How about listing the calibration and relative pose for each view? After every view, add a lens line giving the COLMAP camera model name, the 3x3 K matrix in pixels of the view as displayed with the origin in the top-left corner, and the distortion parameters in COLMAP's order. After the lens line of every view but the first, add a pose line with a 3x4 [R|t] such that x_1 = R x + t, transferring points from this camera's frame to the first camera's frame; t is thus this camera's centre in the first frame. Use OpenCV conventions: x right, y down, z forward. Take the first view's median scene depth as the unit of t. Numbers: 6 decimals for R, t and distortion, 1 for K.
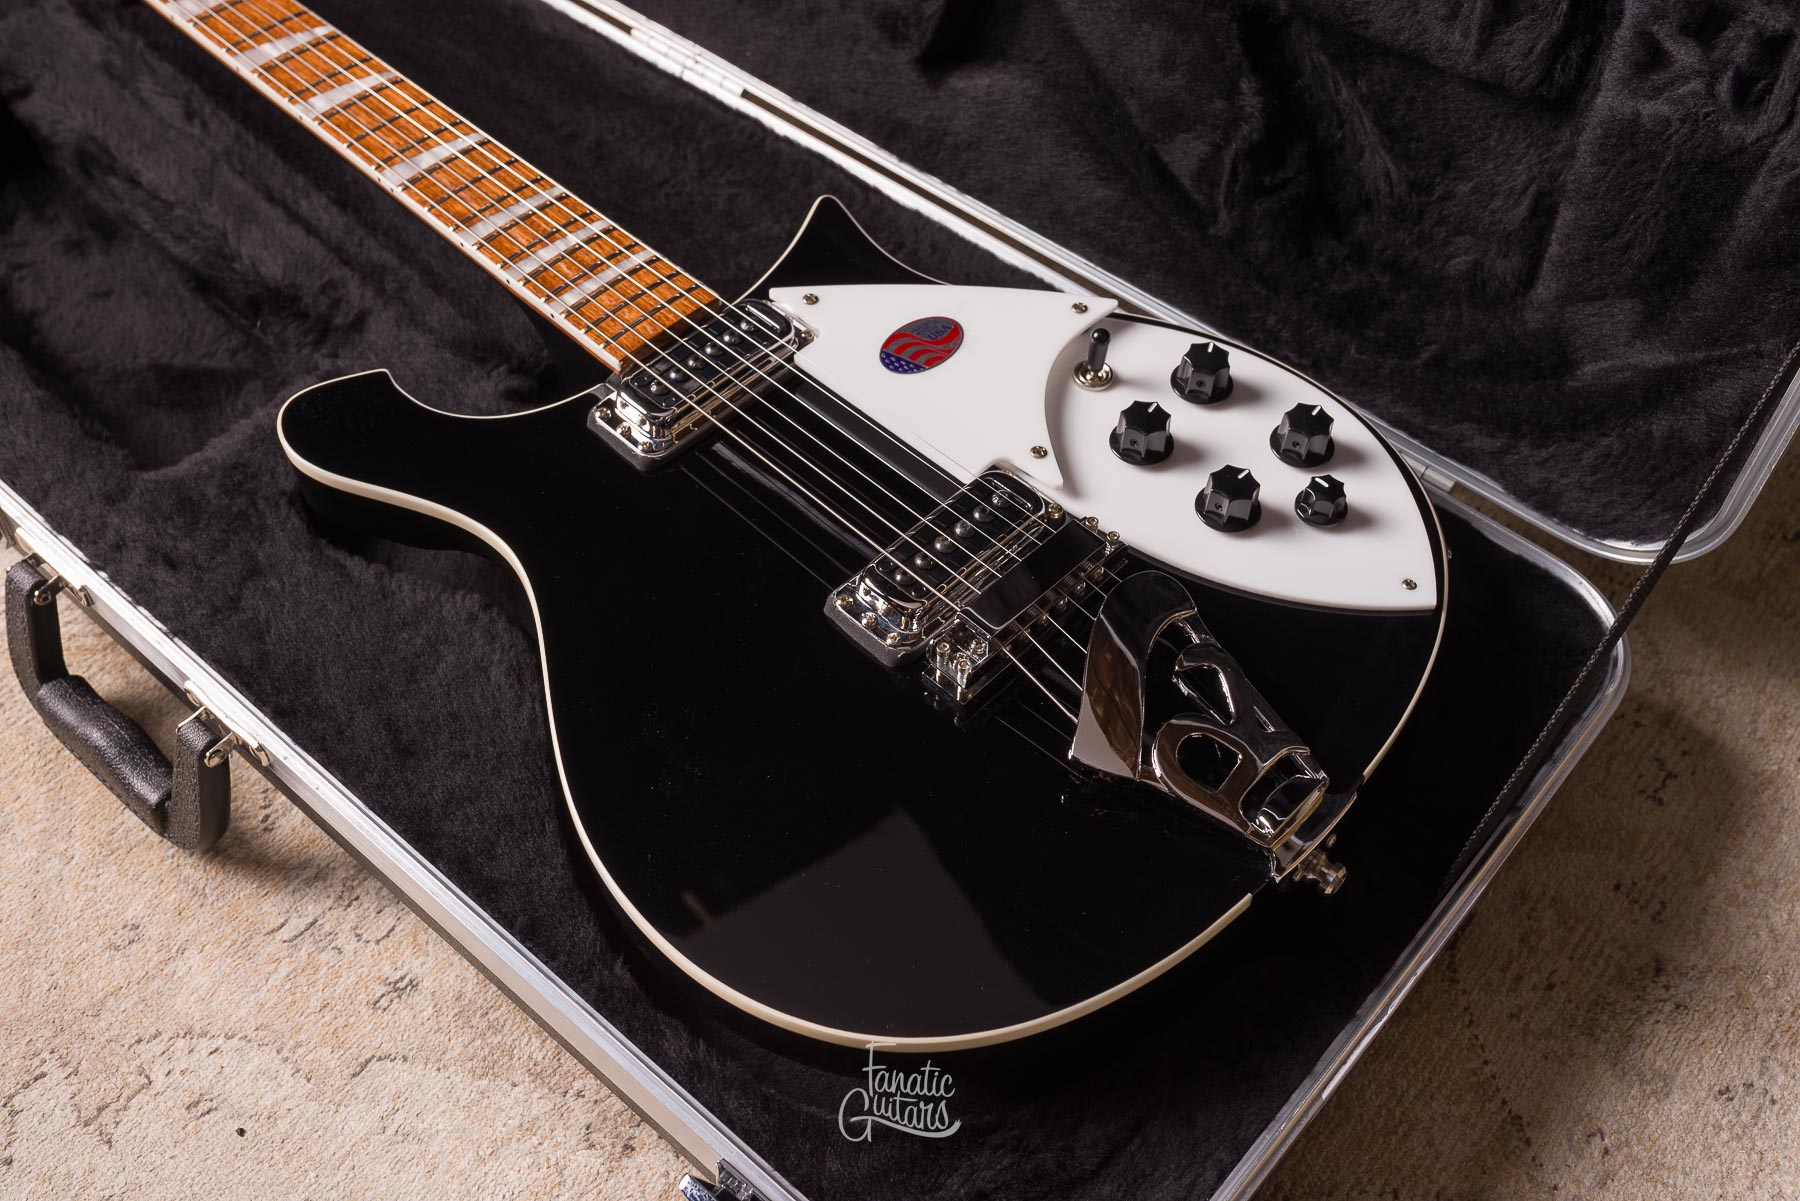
lens RADIAL K [[1732.2, 0, 900.0], [0, 1732.2, 600.5], [0, 0, 1]] dist [0.003323, -0.001491]
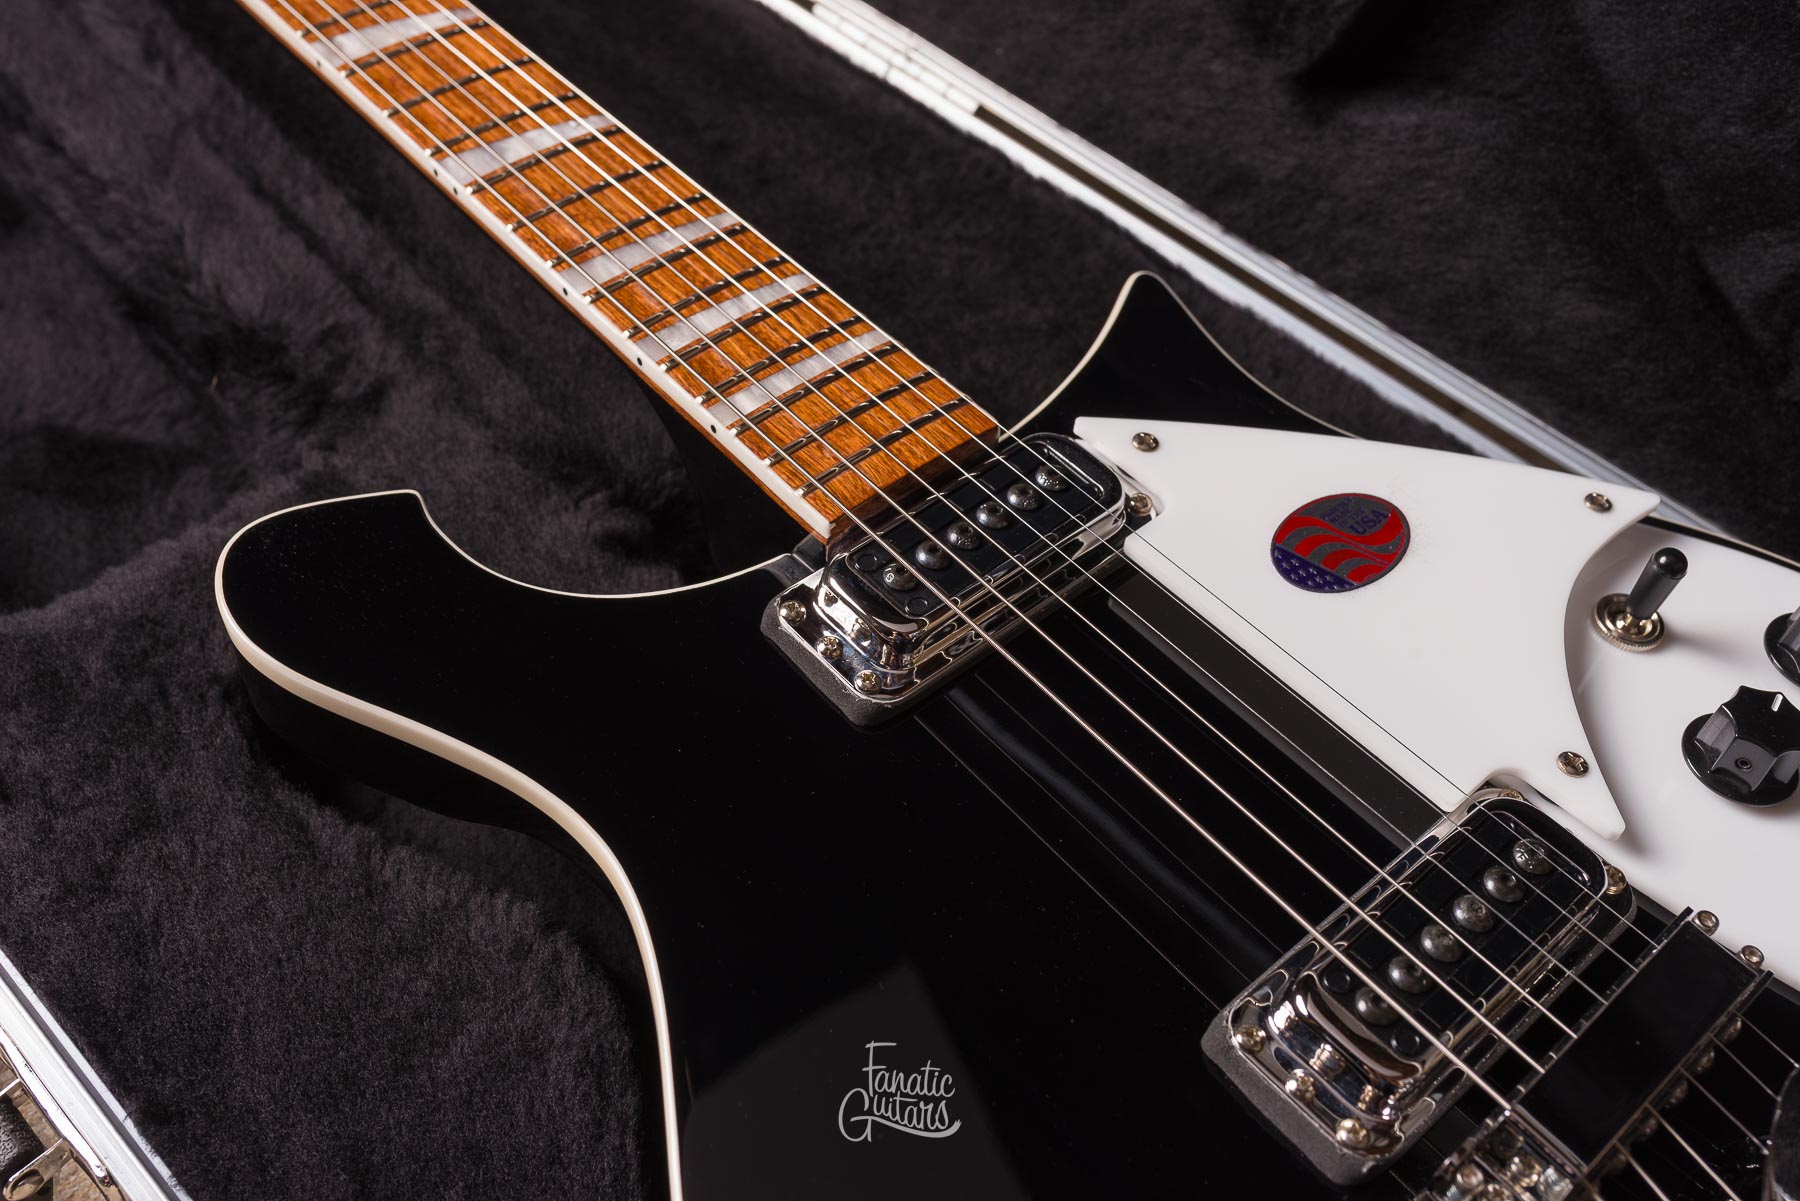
lens RADIAL K [[1773.3, 0, 900.0], [0, 1773.3, 600.5], [0, 0, 1]] dist [0.001401, 0.006106]
pose [[0.995037, 0.098920, 0.010765, -0.135465], [-0.098248, 0.993848, -0.051131, -0.080674], [-0.015756, 0.049819, 0.998634, 0.398052]]
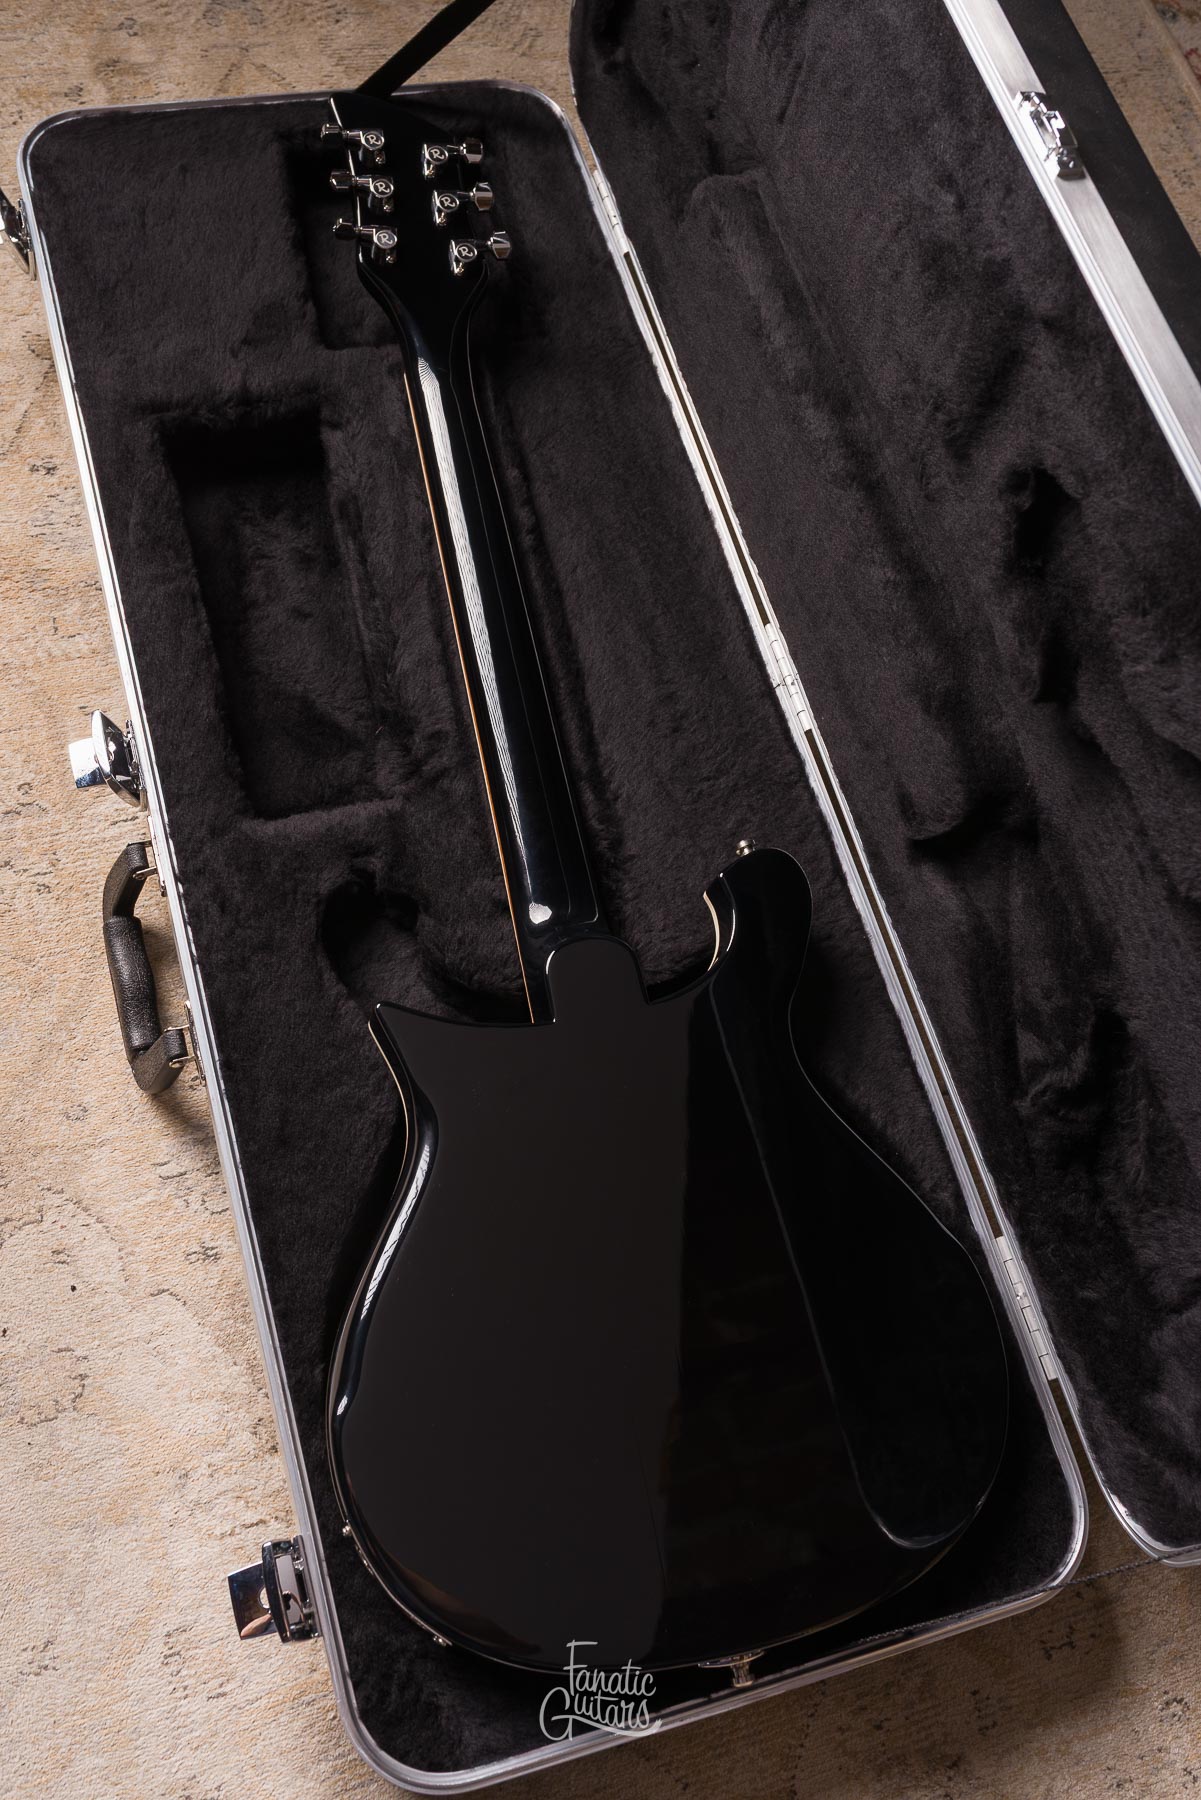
lens RADIAL K [[1720.1, 0, 600.5], [0, 1720.1, 900.0], [0, 0, 1]] dist [-0.007607, 0.013622]
pose [[0.830793, 0.543990, -0.117722, -0.005537], [-0.515309, 0.831714, 0.206662, -0.458864], [0.210333, -0.111030, 0.971305, -0.280791]]
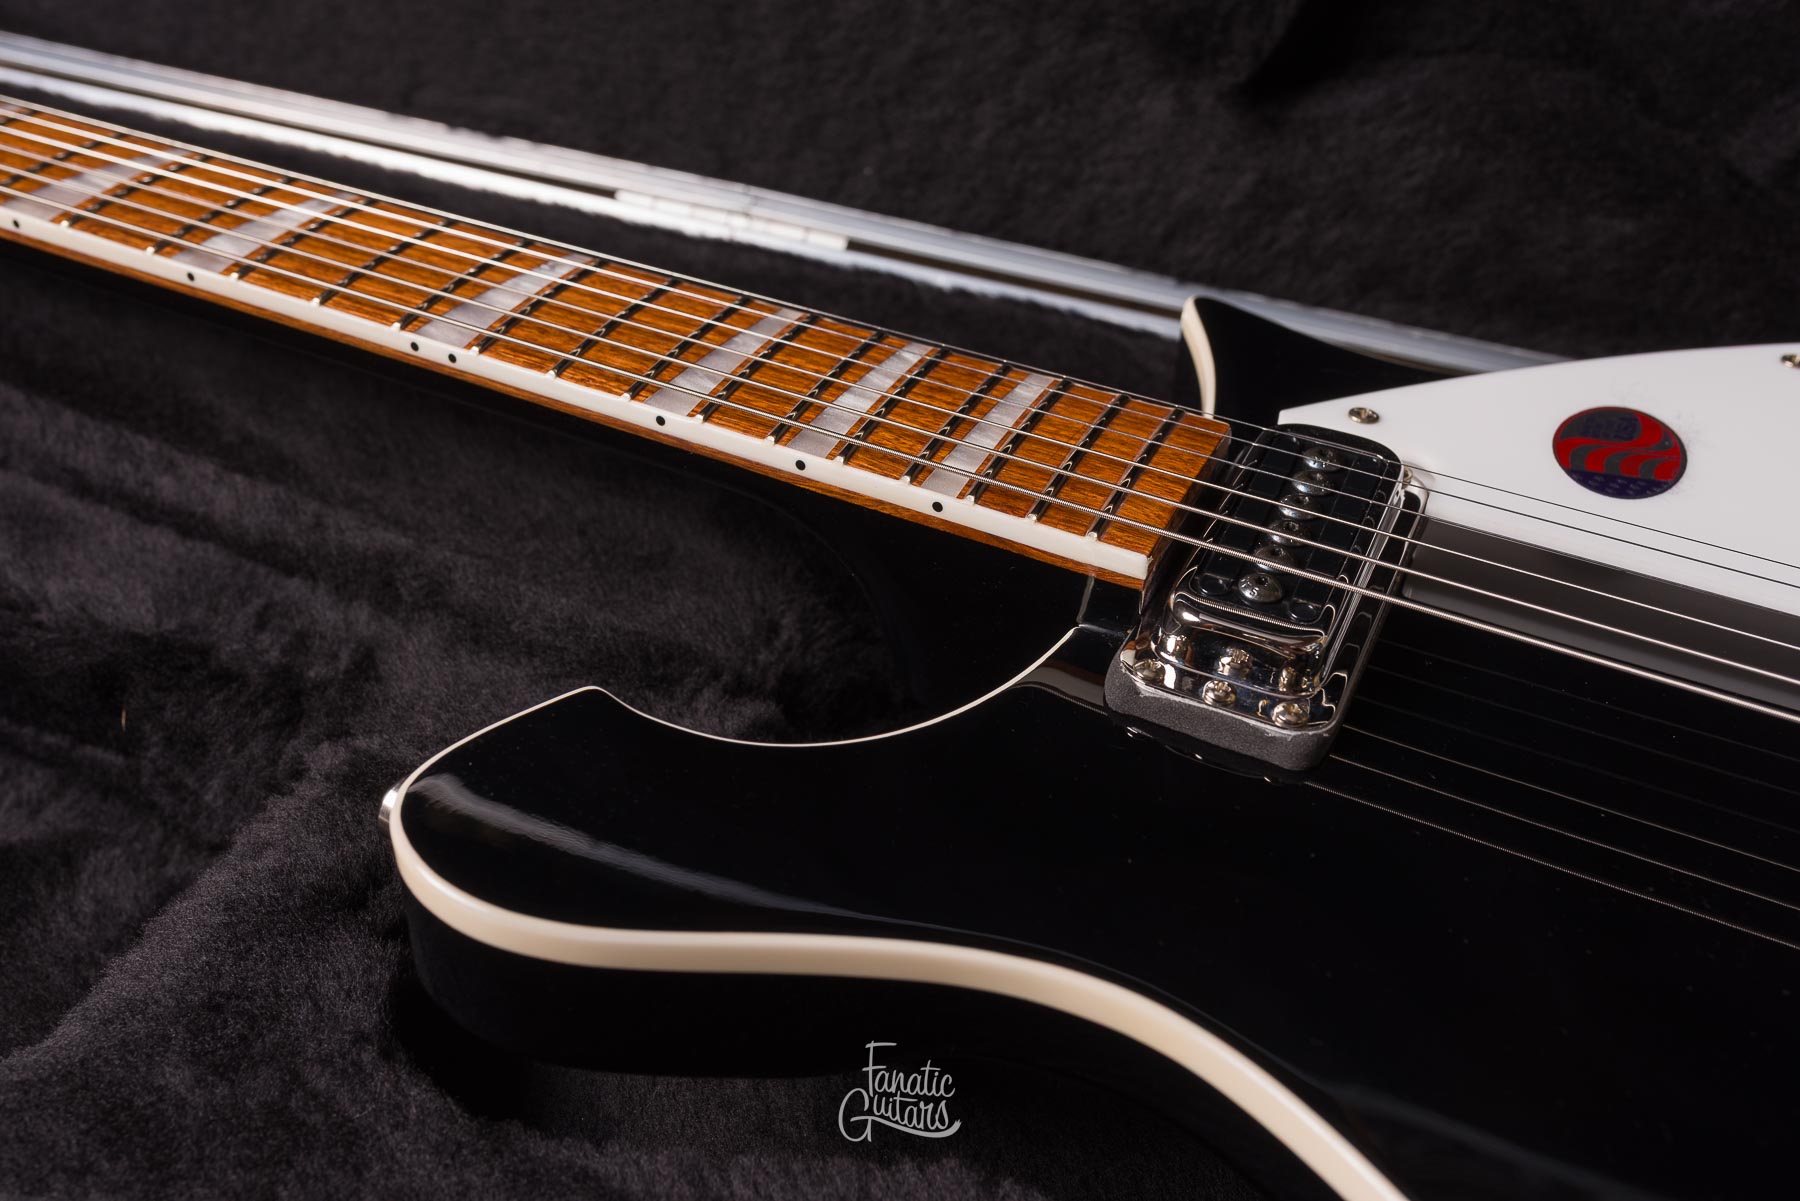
lens RADIAL K [[1792.5, 0, 900.0], [0, 1792.5, 600.5], [0, 0, 1]] dist [-0.000404, 0.003100]
pose [[0.943933, -0.167246, 0.284639, -0.340656], [0.235344, 0.945537, -0.224886, -0.034565], [-0.231525, 0.279265, 0.931884, 0.548312]]
